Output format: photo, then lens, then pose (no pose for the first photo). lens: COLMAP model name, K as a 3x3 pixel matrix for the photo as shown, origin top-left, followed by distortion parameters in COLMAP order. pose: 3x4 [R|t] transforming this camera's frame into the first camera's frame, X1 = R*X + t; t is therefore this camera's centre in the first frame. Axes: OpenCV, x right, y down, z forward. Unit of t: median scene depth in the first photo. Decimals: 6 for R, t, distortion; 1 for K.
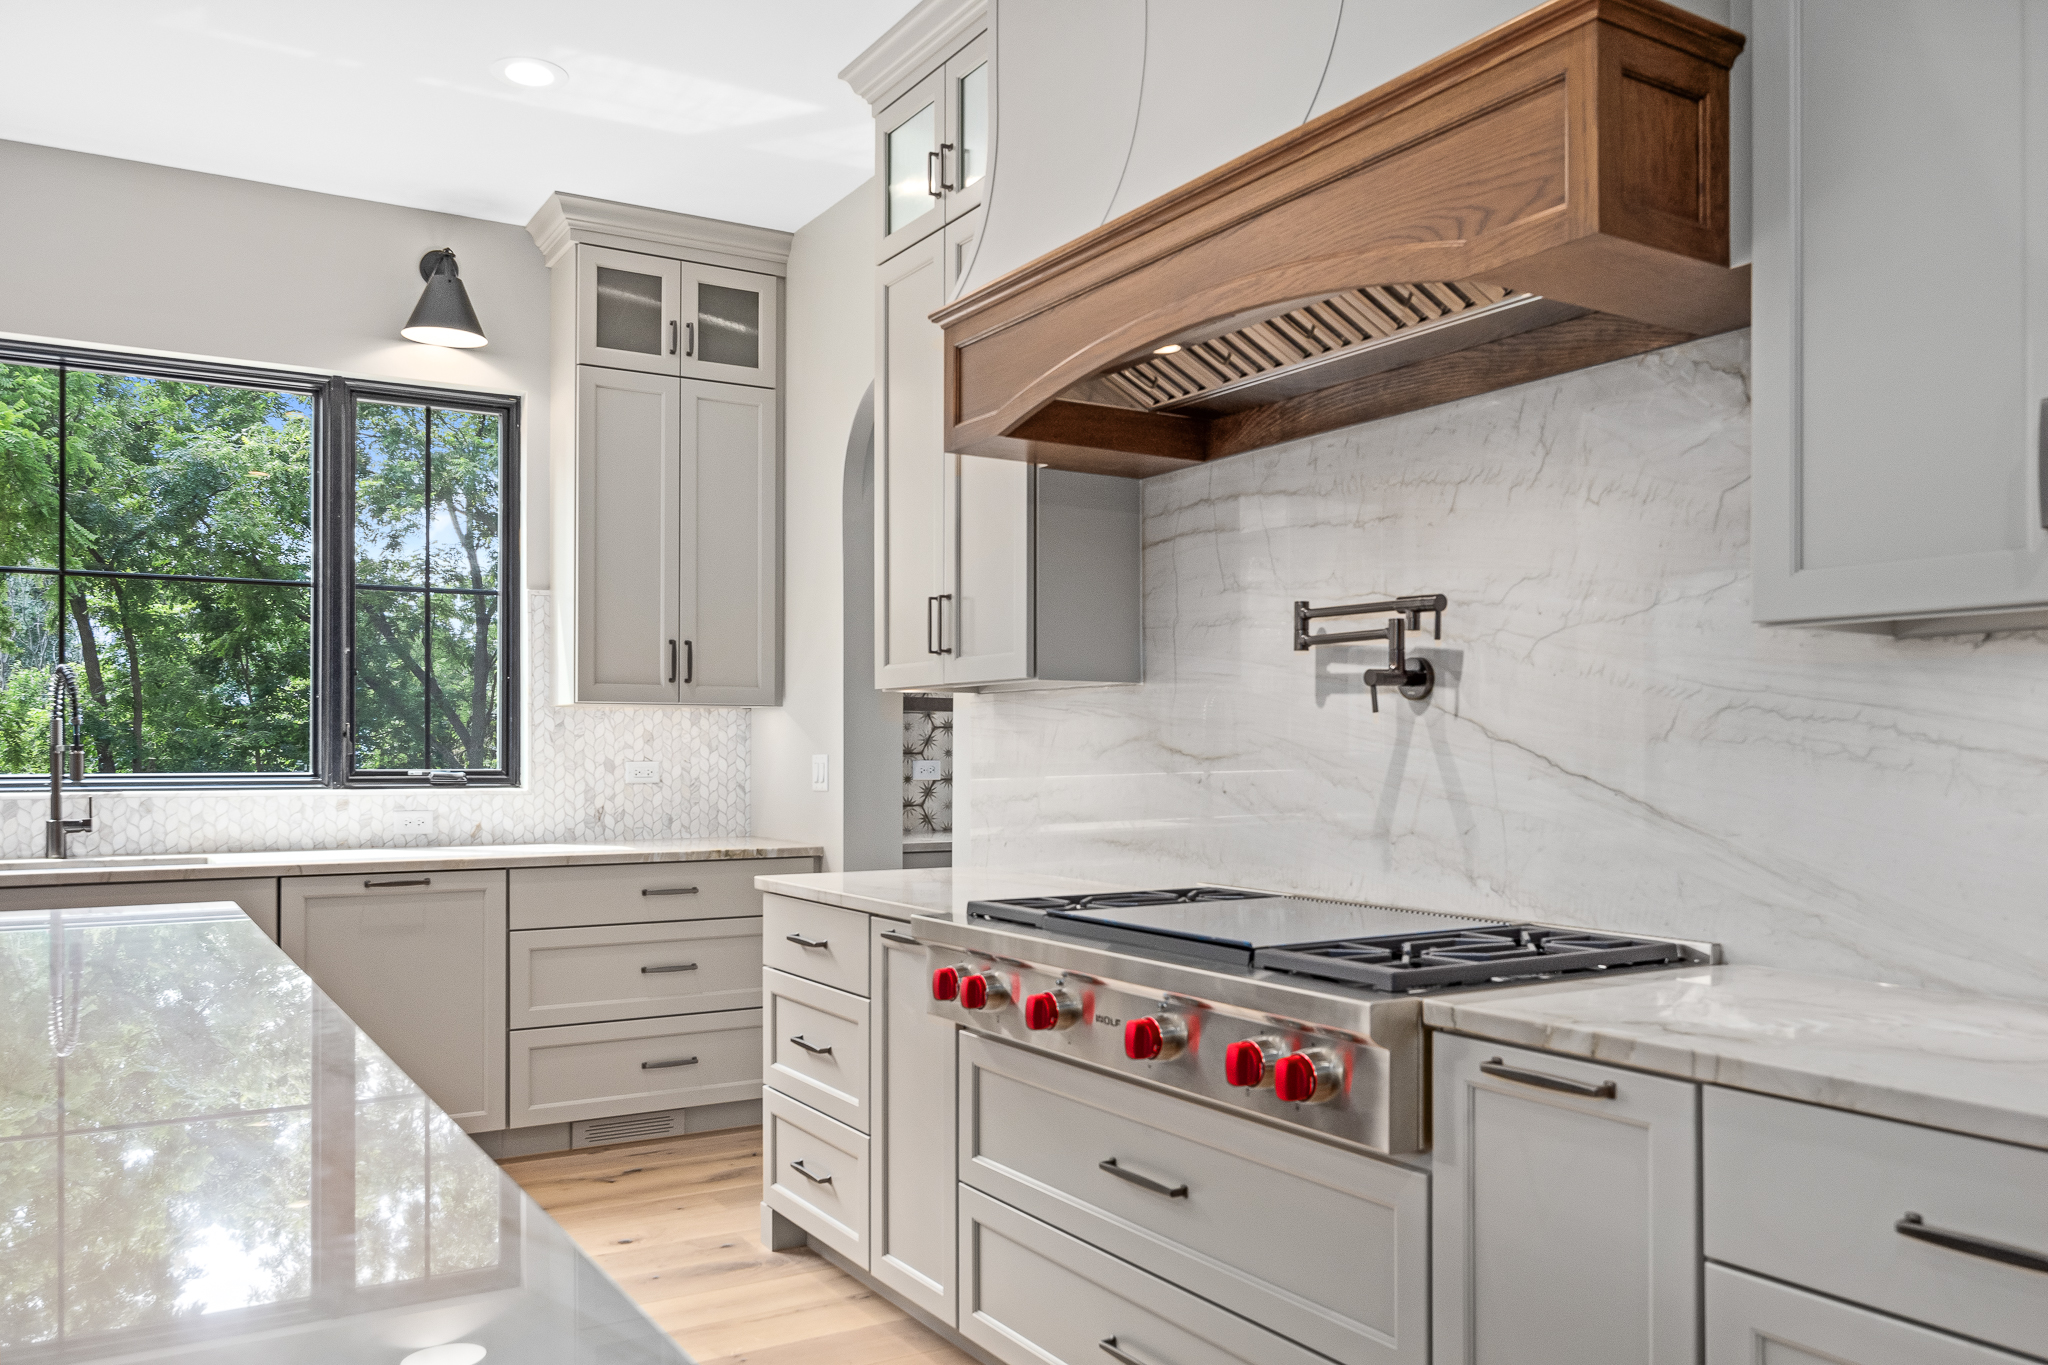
lens RADIAL K [[1566.8, 0, 1019.9], [0, 1566.8, 743.2], [0, 0, 1]] dist [-0.003027, -0.000327]
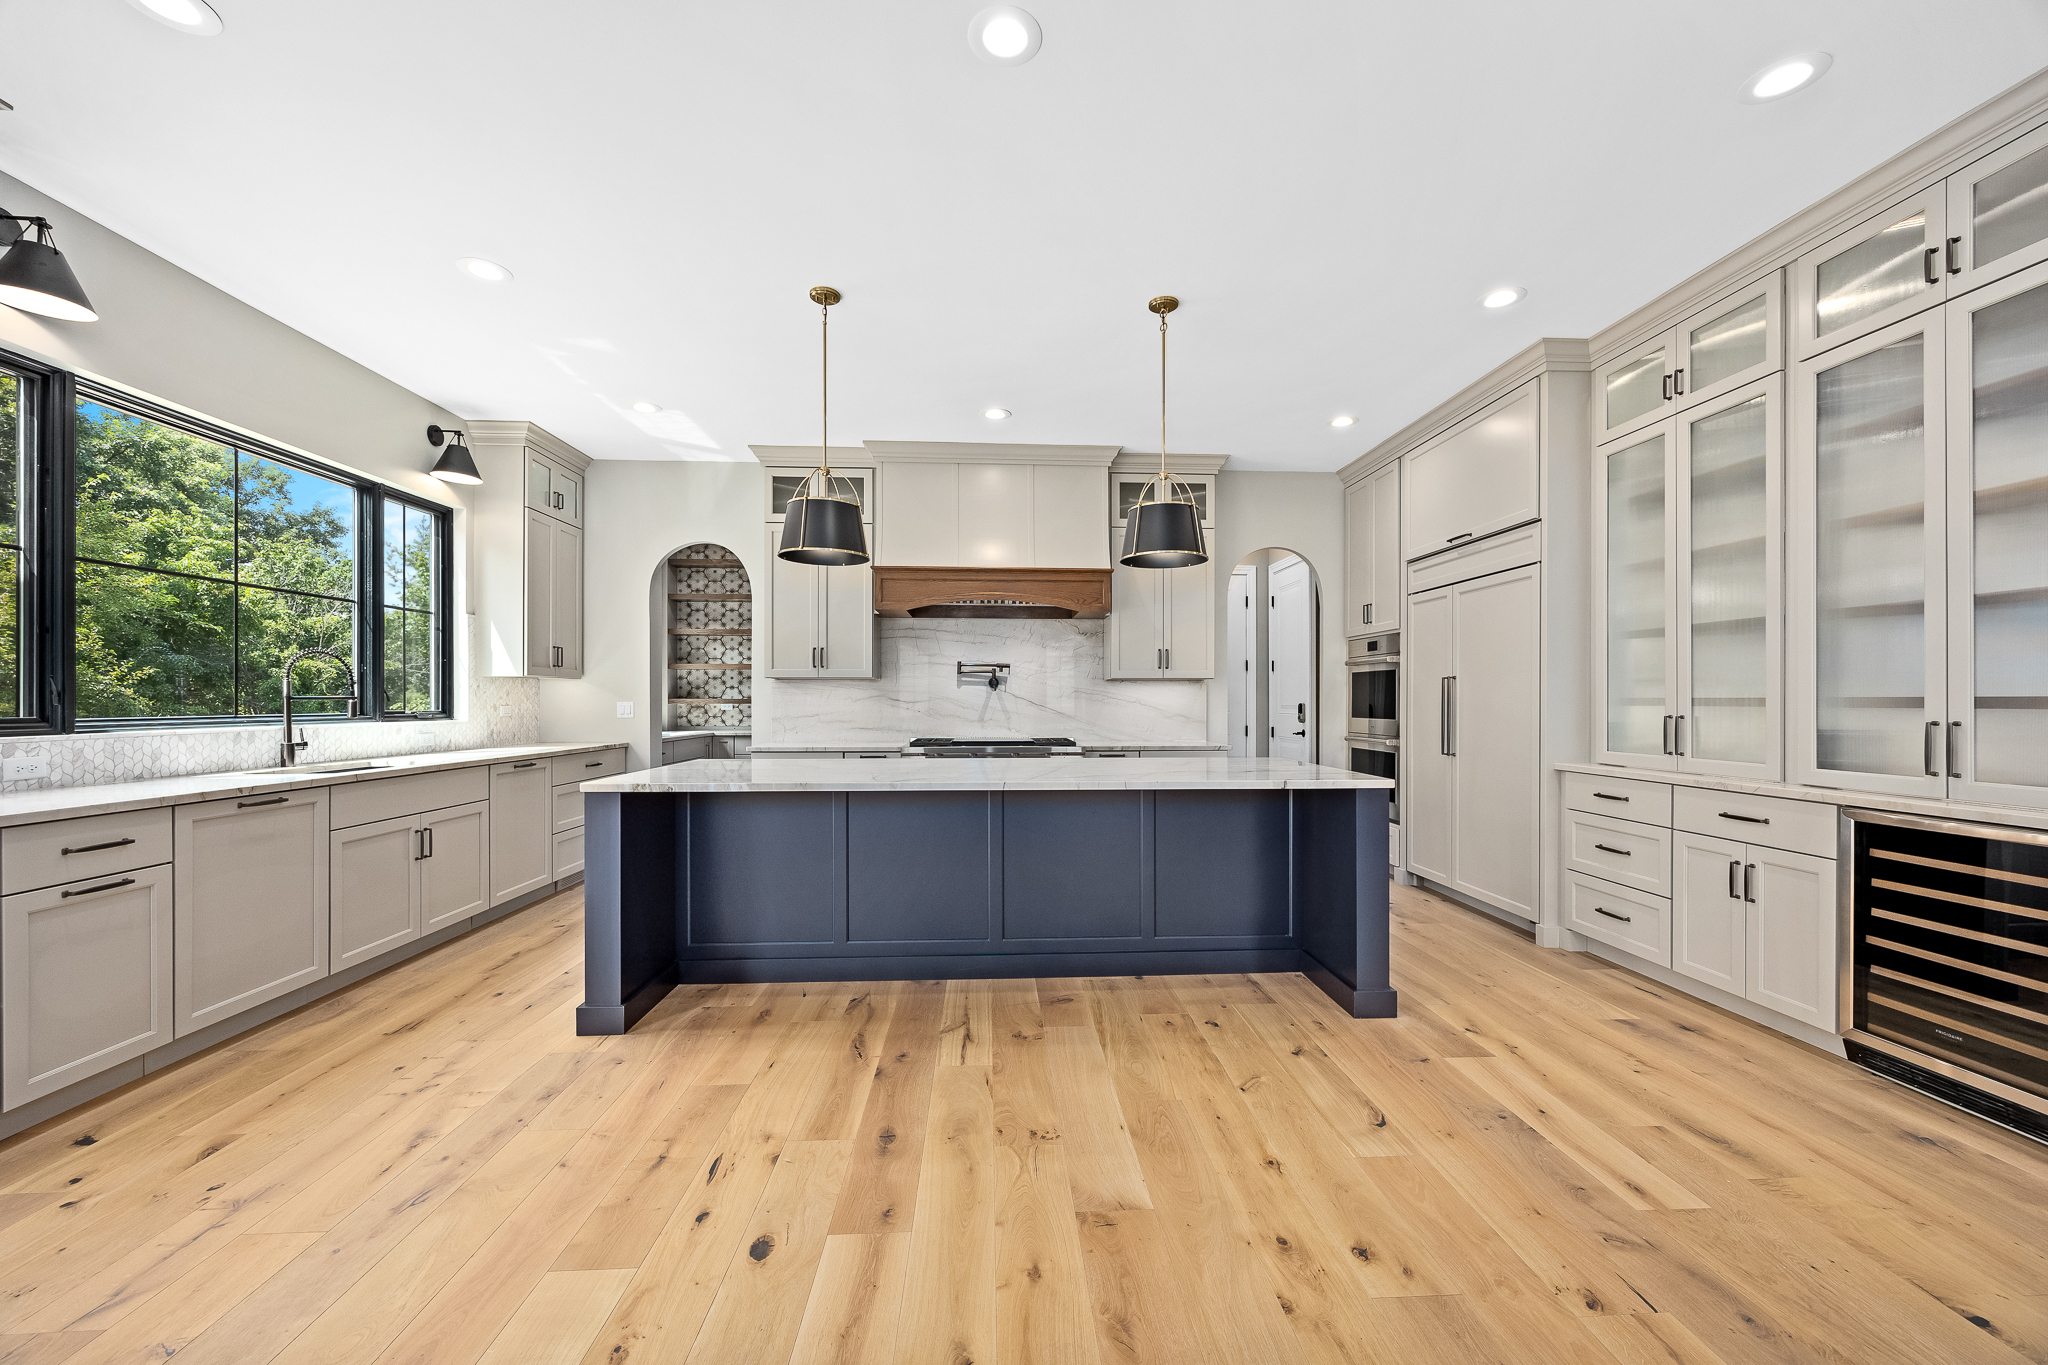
lens RADIAL K [[795.1, 0, 1026.5], [0, 795.1, 695.3], [0, 0, 1]] dist [0.000439, 0.000019]
pose [[0.478623, 0.007856, 0.877985, -1.246063], [-0.004233, 0.999969, -0.006640, 0.004599], [-0.878010, -0.000539, 0.478642, -0.072774]]
